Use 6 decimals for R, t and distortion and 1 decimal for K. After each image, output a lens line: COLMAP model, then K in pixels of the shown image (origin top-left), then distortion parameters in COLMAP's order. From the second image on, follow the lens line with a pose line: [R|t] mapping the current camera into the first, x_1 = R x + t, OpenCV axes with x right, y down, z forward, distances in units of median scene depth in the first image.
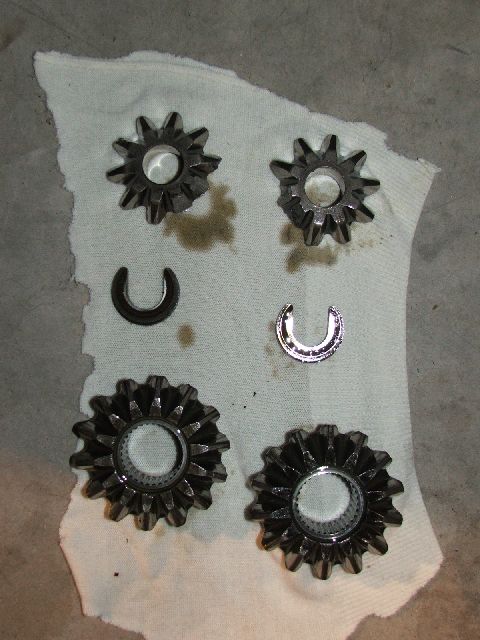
lens RADIAL K [[880.8, 0, 240.0], [0, 880.8, 320.0], [0, 0, 1]] dist [-0.117671, -0.024655]
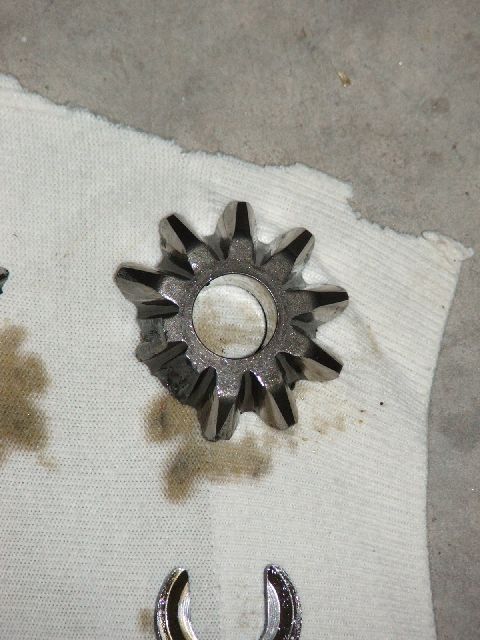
lens RADIAL K [[4221.2, 0, 240.0], [0, 4221.2, 320.0], [0, 0, 1]] dist [0.197677, -16.518841]
pose [[0.986241, -0.084767, 0.141929, -0.218387], [0.097252, 0.991754, -0.083466, 0.040830], [-0.133684, 0.096121, 0.986352, -1.218972]]
